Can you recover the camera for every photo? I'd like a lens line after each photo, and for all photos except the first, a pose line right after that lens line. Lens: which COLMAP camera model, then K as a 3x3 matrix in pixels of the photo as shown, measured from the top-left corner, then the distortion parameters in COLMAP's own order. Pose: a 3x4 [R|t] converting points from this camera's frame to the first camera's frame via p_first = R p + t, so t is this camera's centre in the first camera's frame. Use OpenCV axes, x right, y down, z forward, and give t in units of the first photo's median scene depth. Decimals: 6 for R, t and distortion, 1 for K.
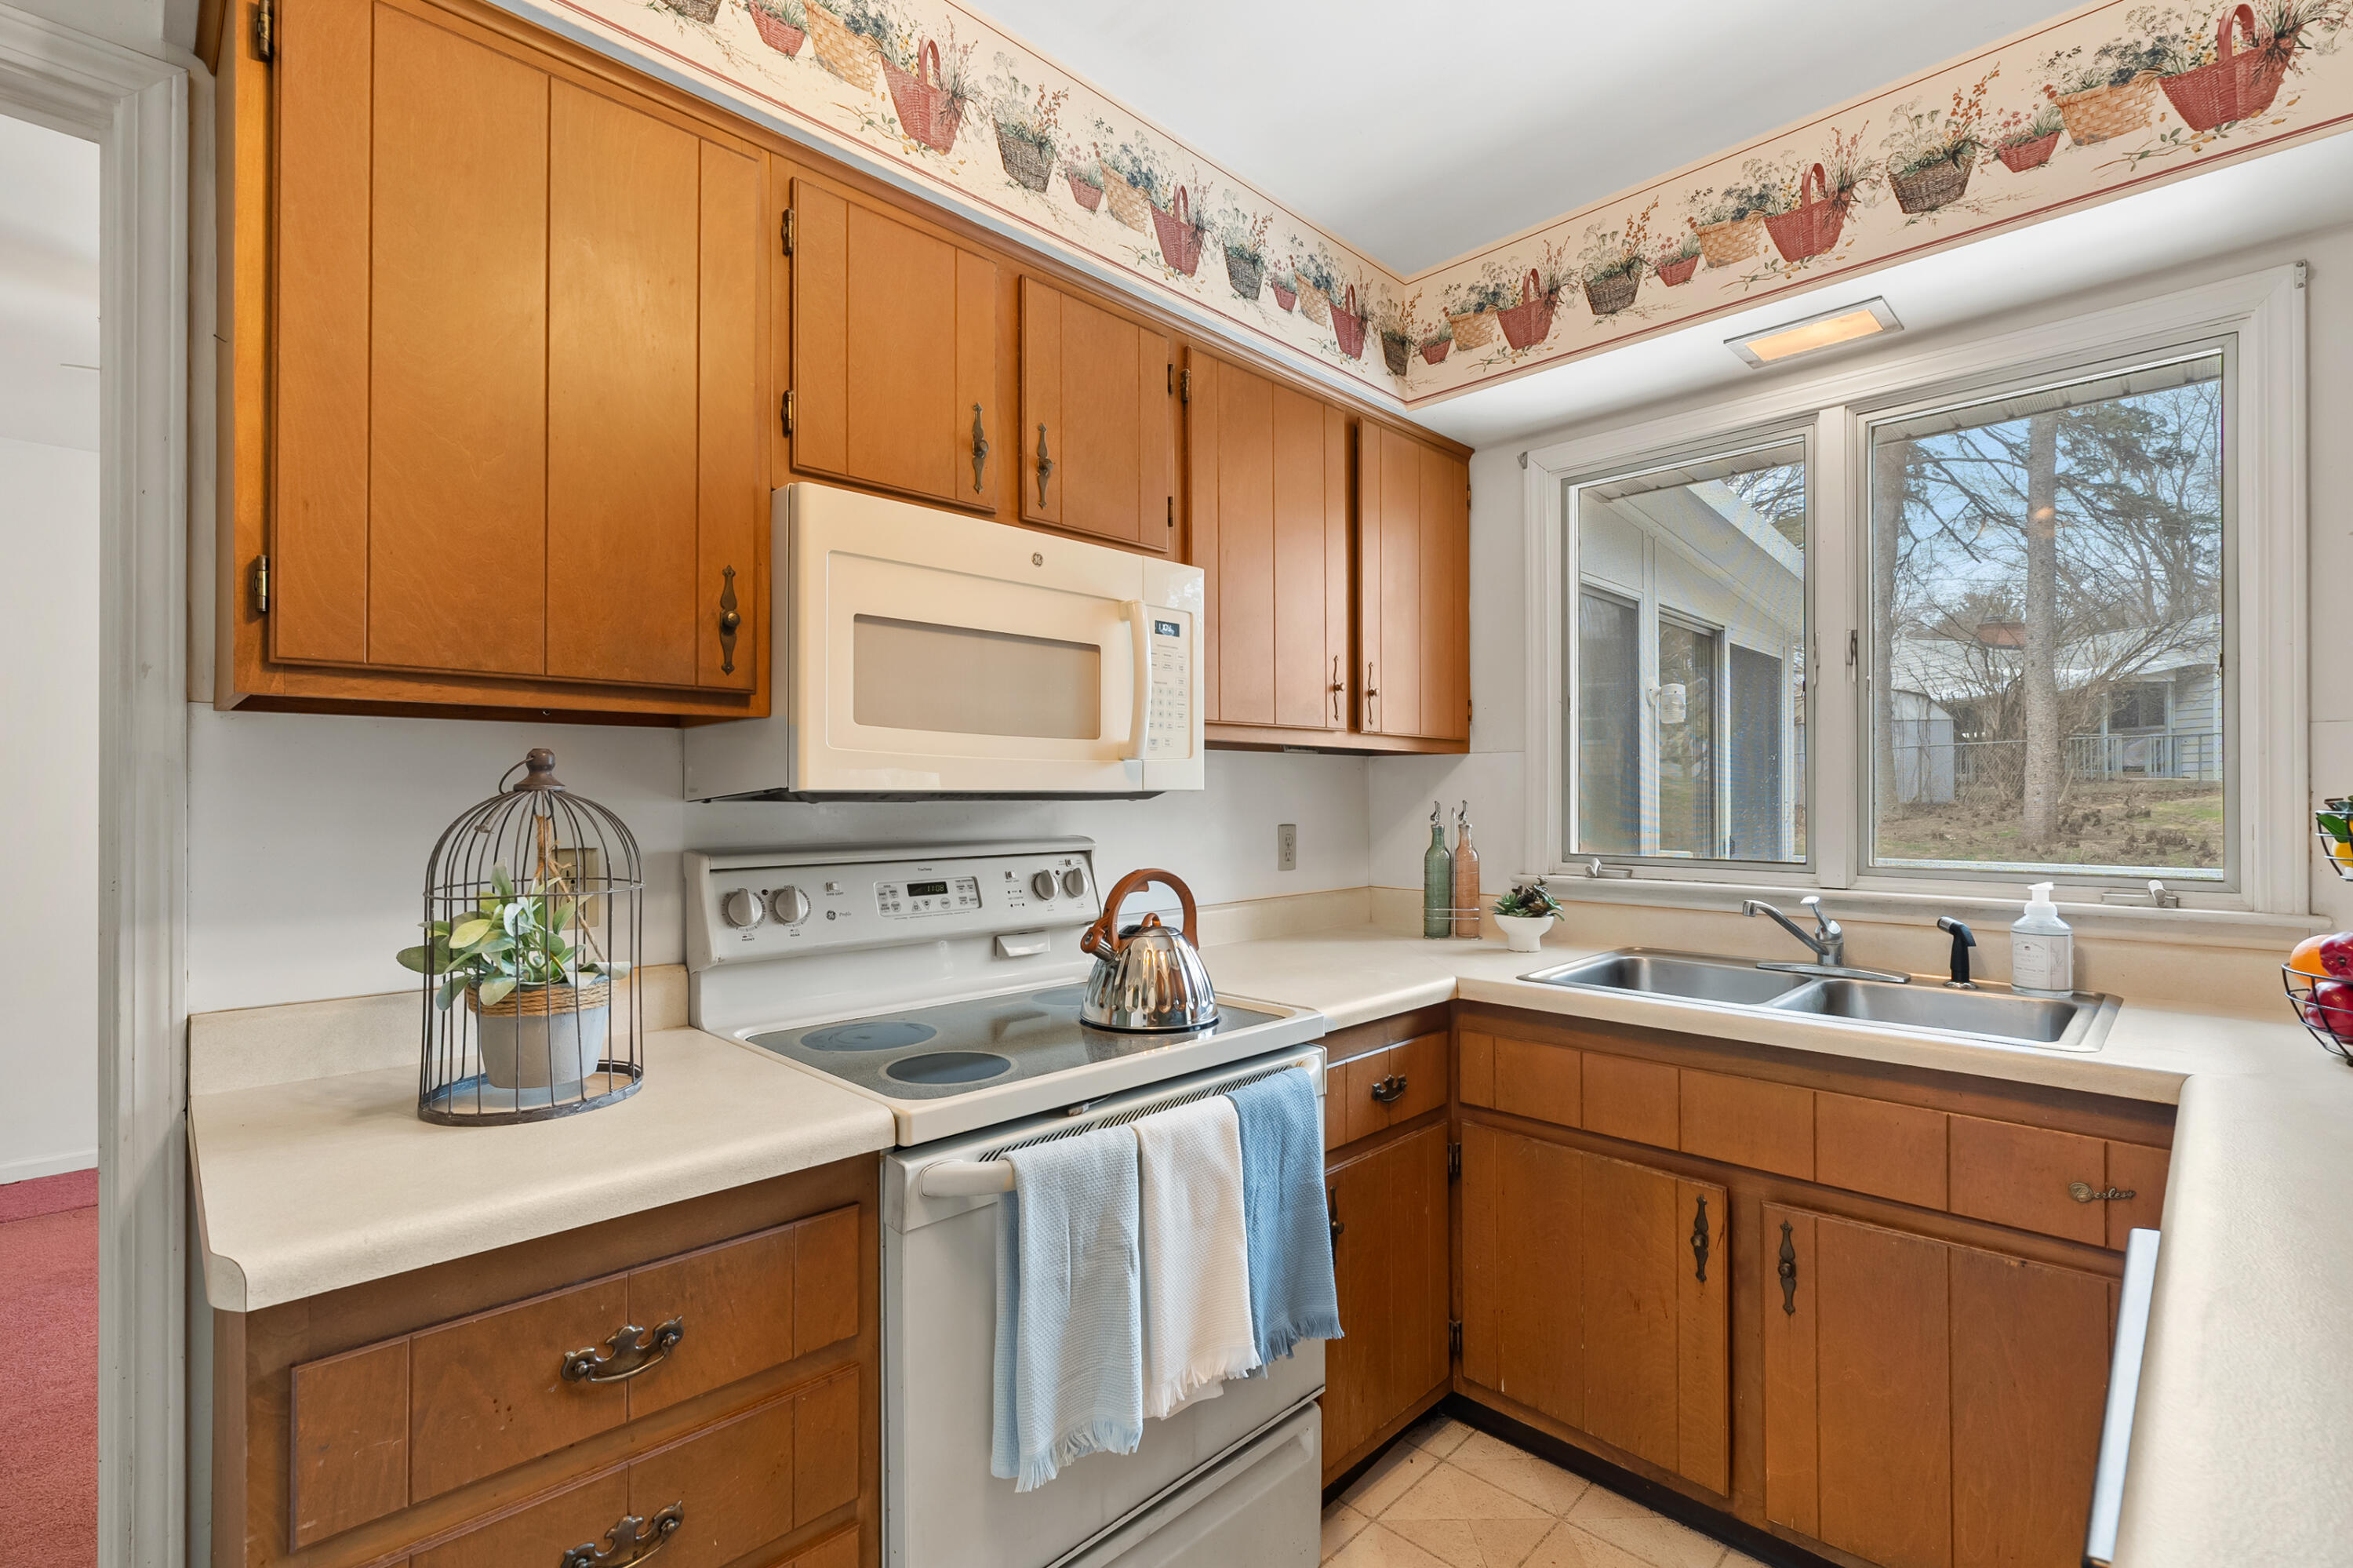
lens RADIAL K [[1072.5, 0, 1155.7], [0, 1072.5, 784.1], [0, 0, 1]] dist [-0.007231, 0.001408]
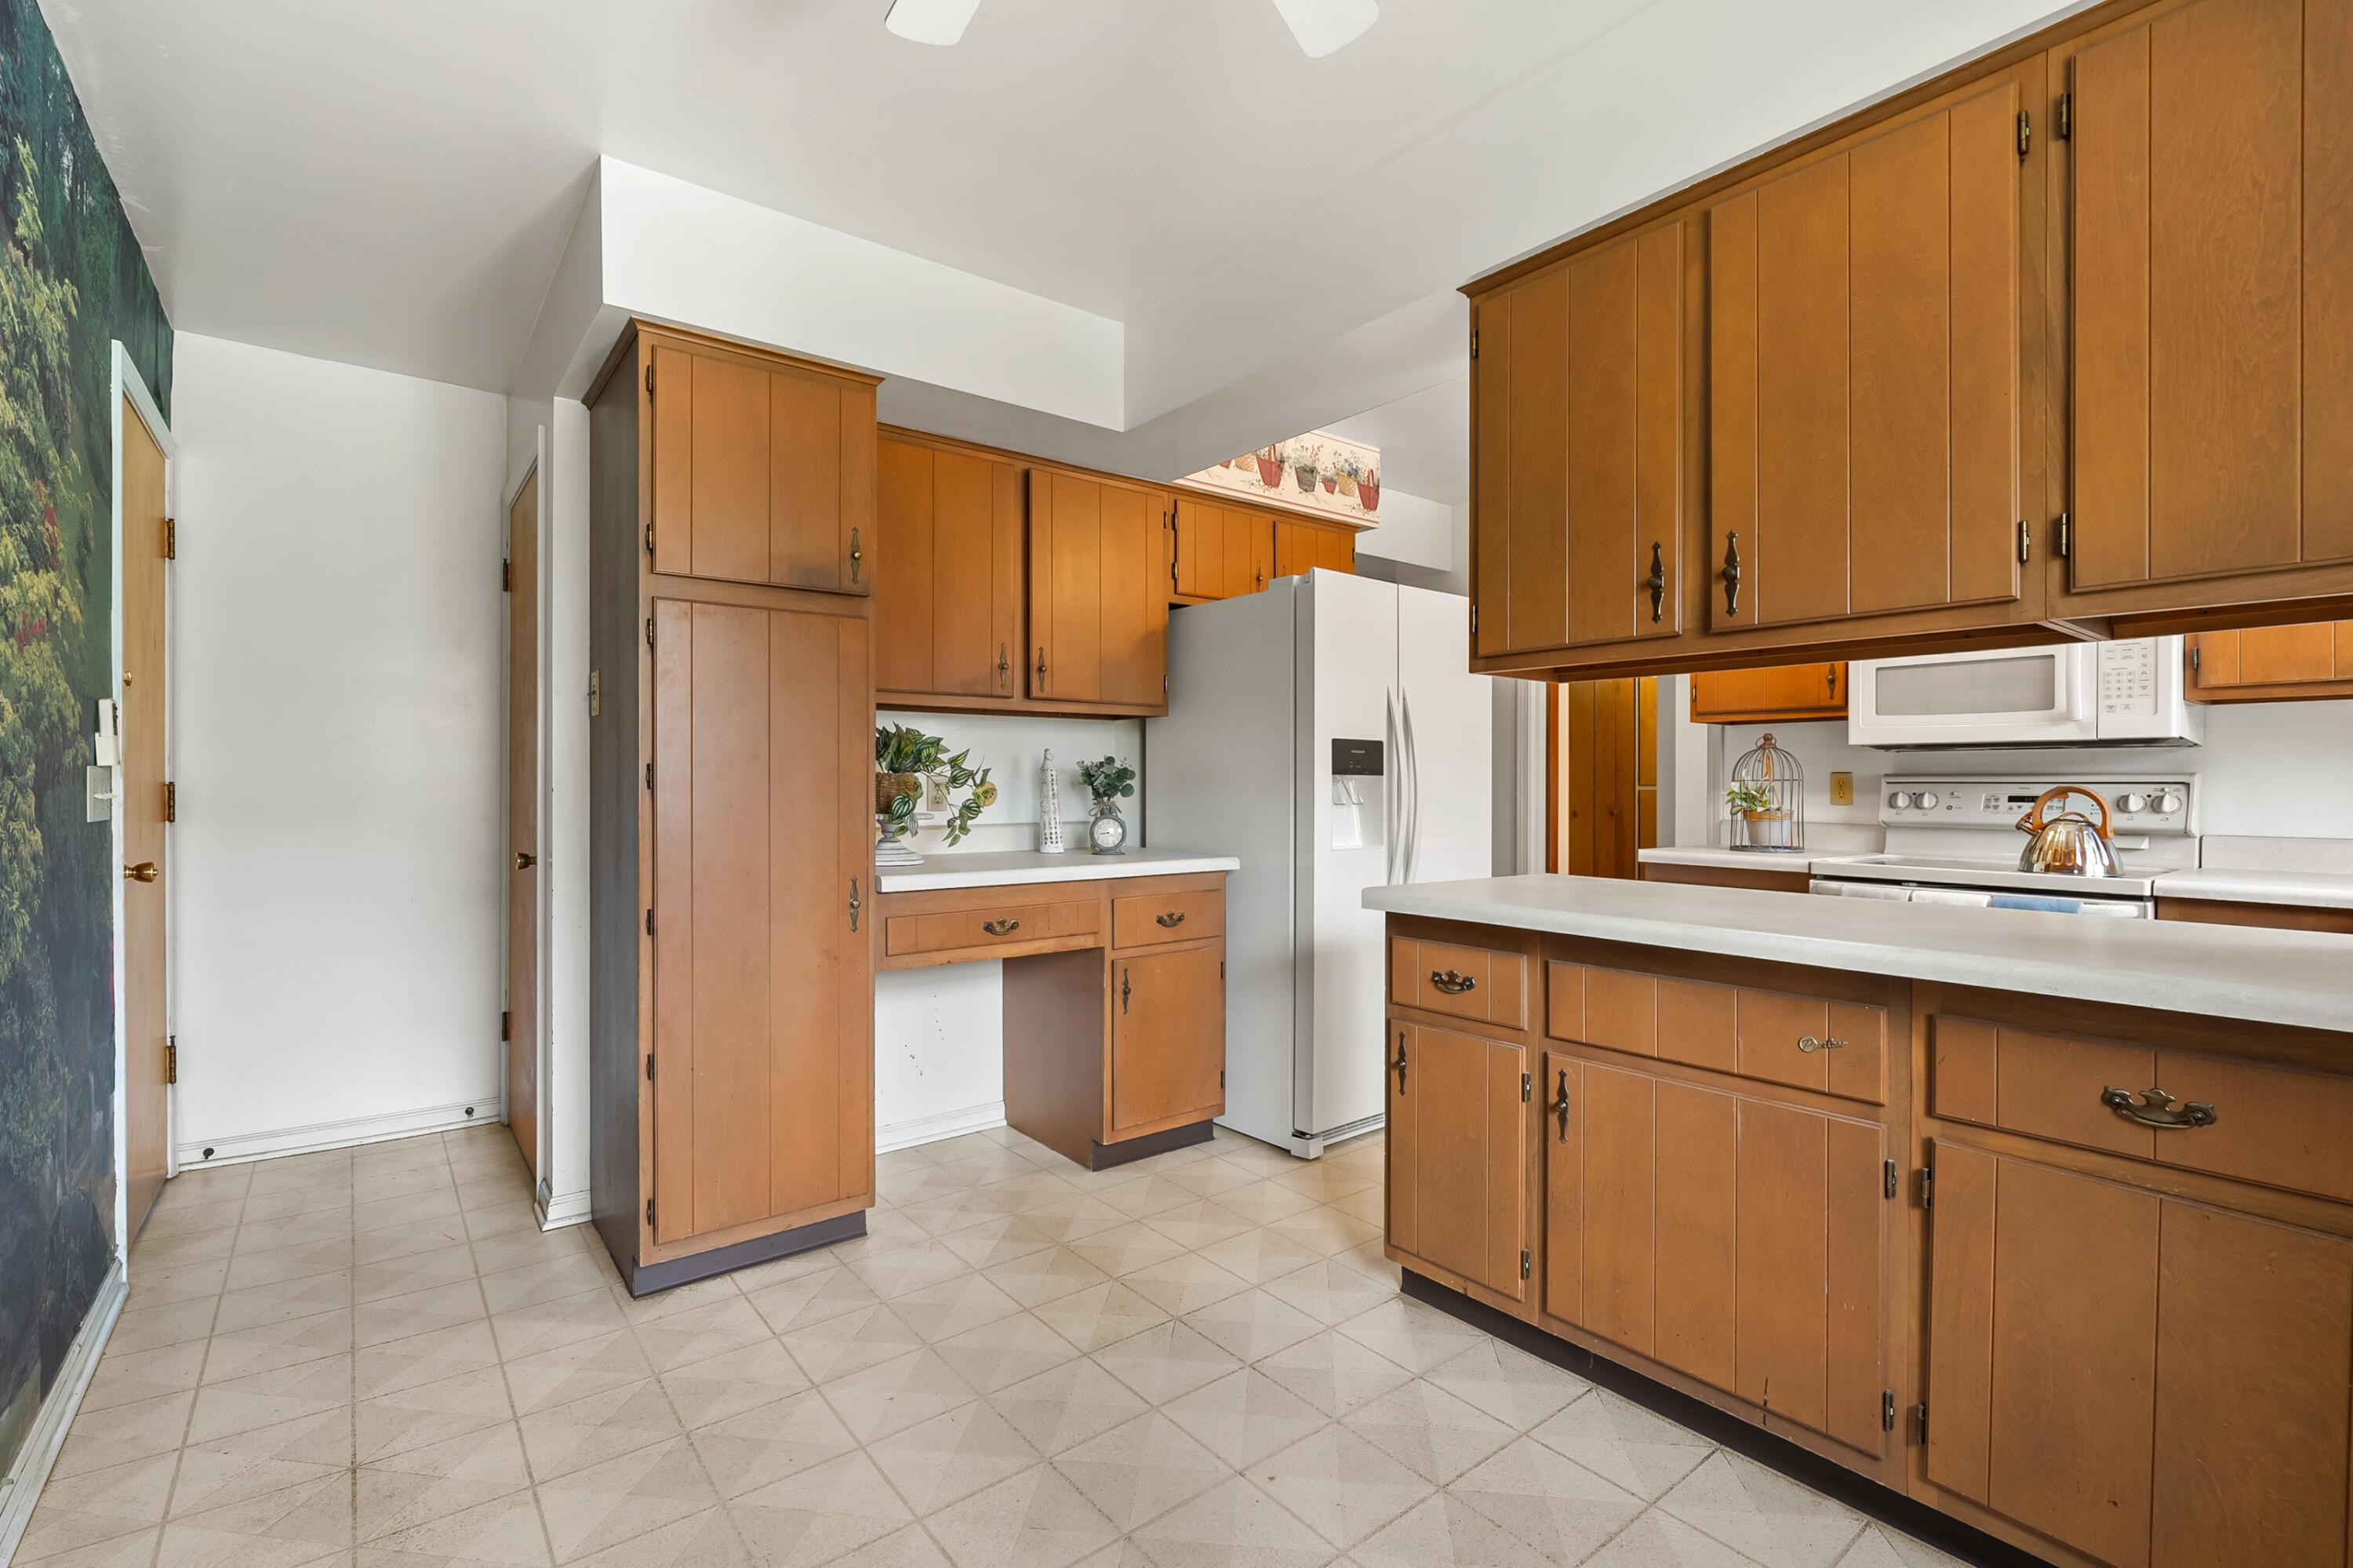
lens RADIAL K [[1072.5, 0, 1180.9], [0, 1072.5, 799.1], [0, 0, 1]] dist [-0.007231, 0.001408]
pose [[-0.103010, 0.016766, -0.994539, 1.873003], [0.005067, 0.999854, 0.016330, 0.068839], [0.994667, -0.003357, -0.103080, -0.218914]]
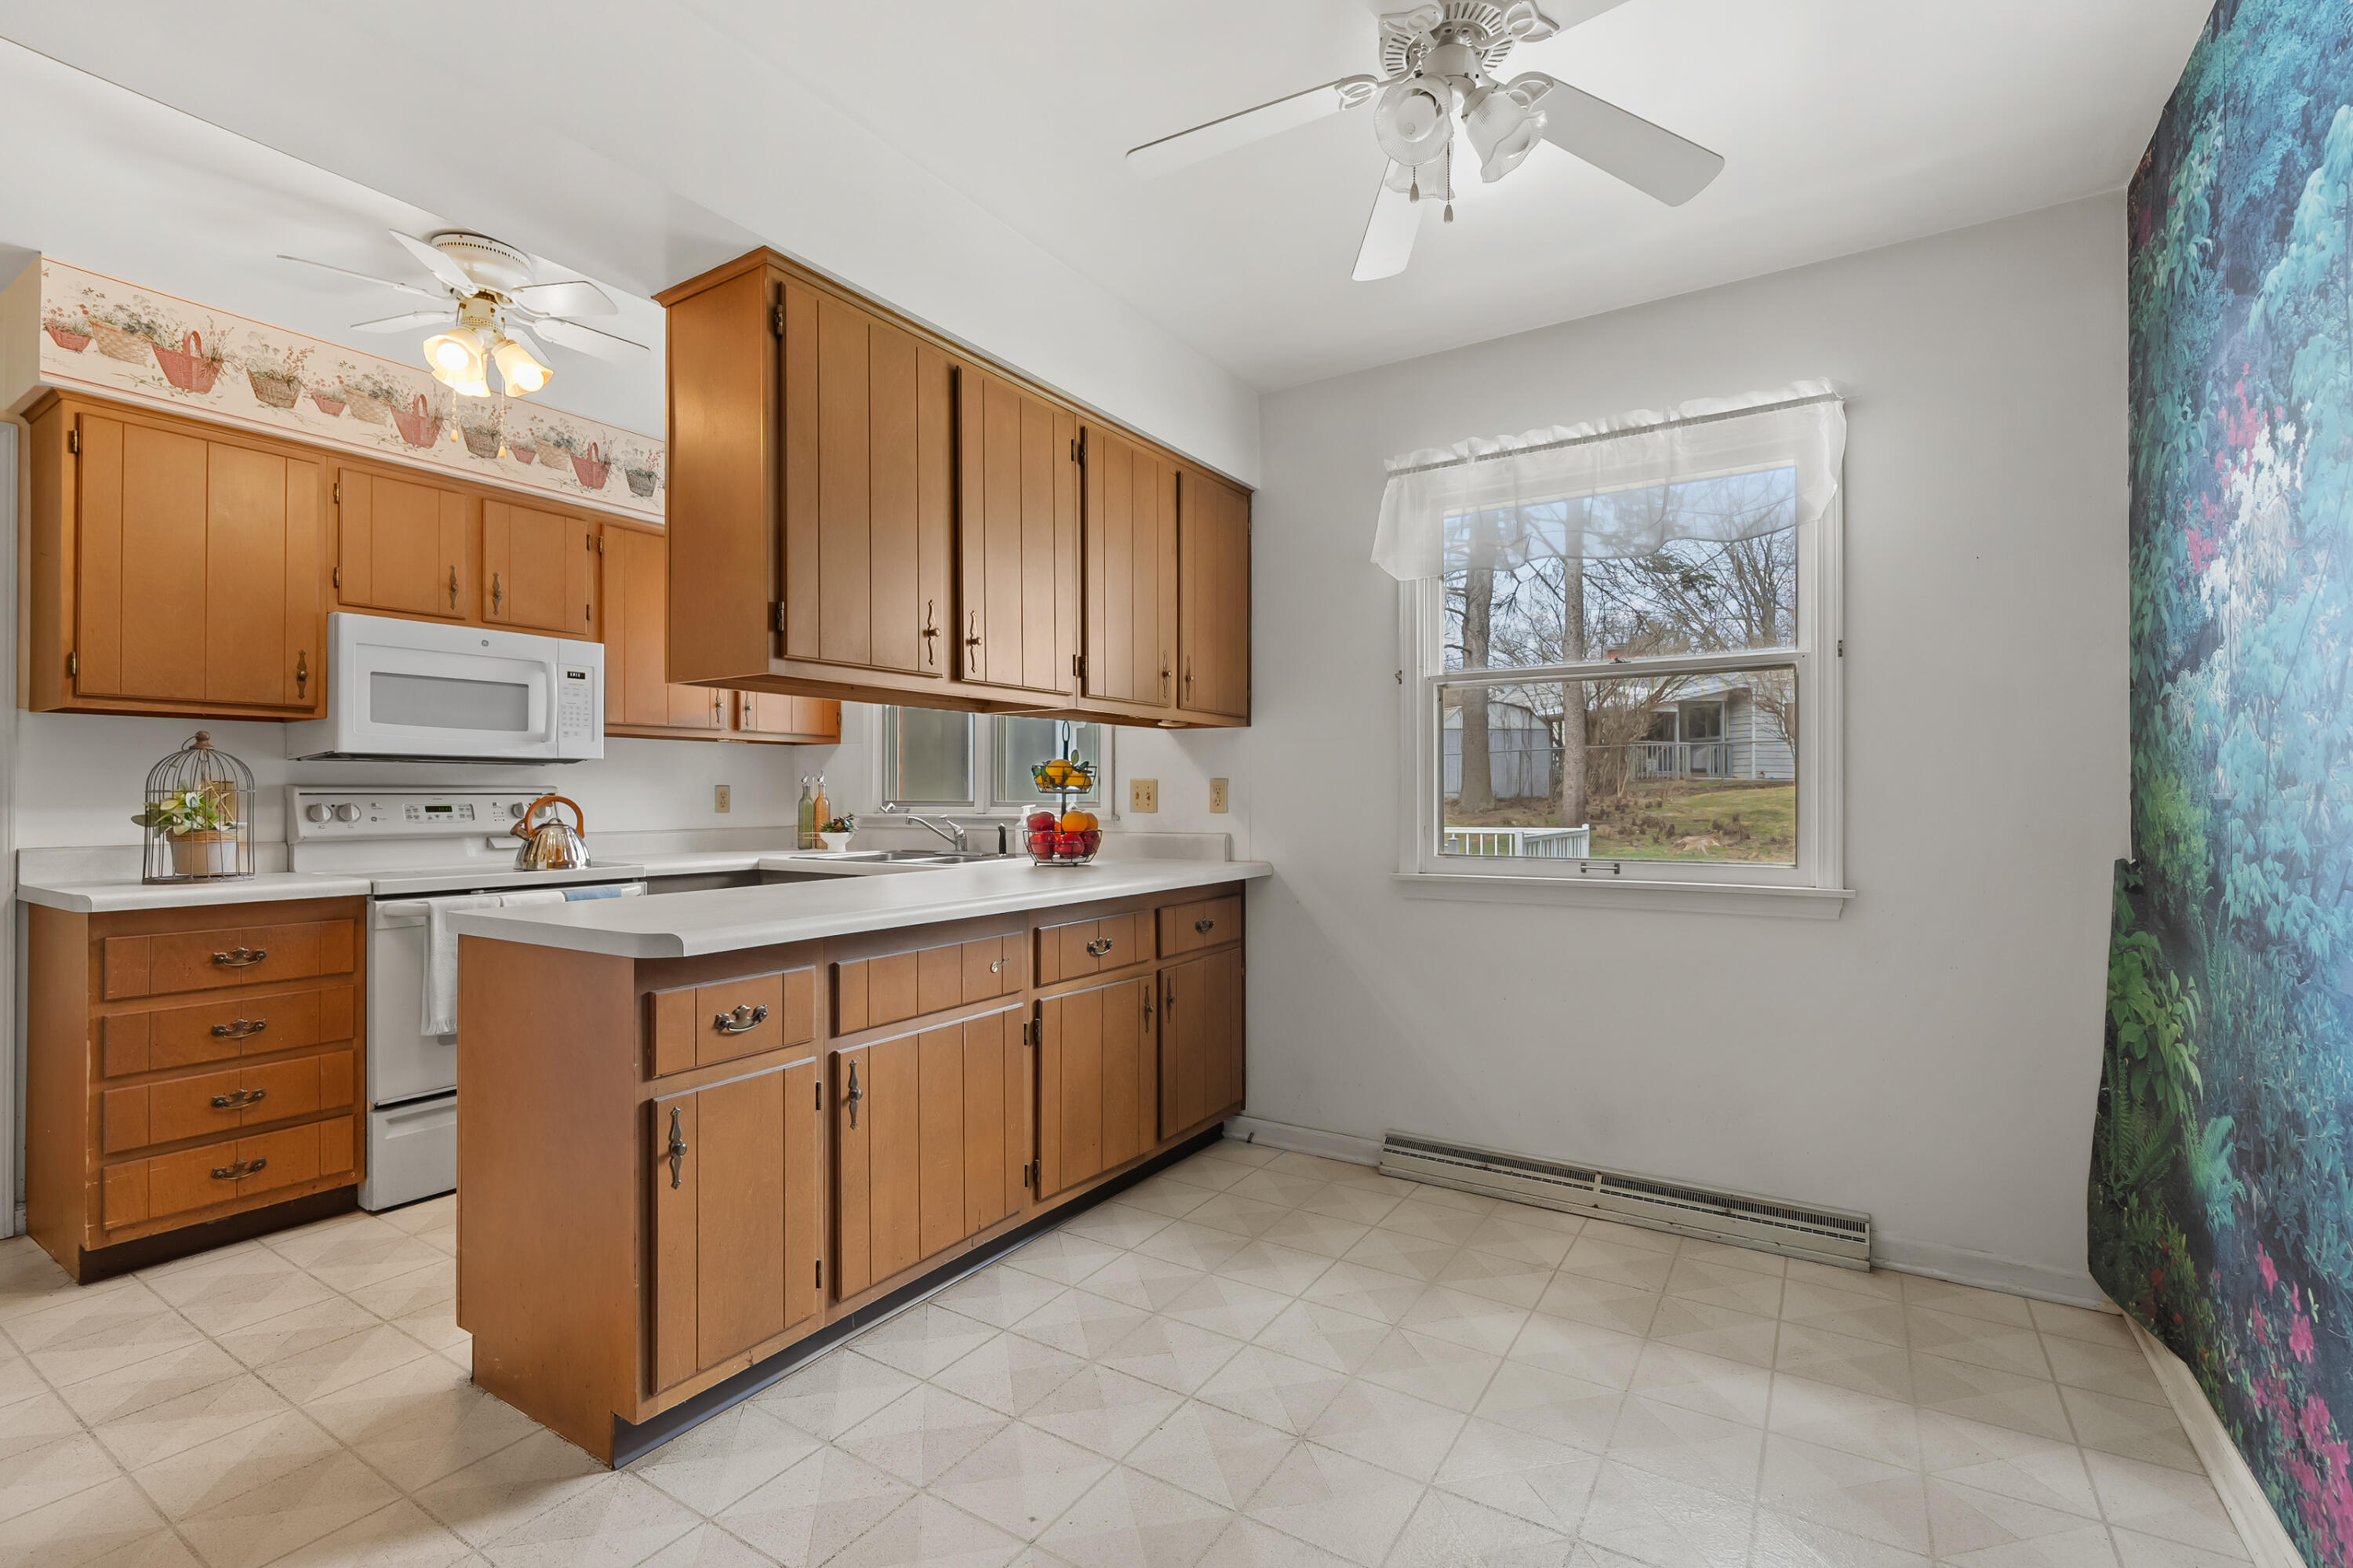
lens RADIAL K [[1072.5, 0, 1173.8], [0, 1072.5, 782.9], [0, 0, 1]] dist [-0.007231, 0.001408]
pose [[0.974756, 0.000612, 0.223274, 0.710450], [0.000152, 0.999994, -0.003403, 0.064670], [-0.223274, 0.003351, 0.974750, -1.275291]]
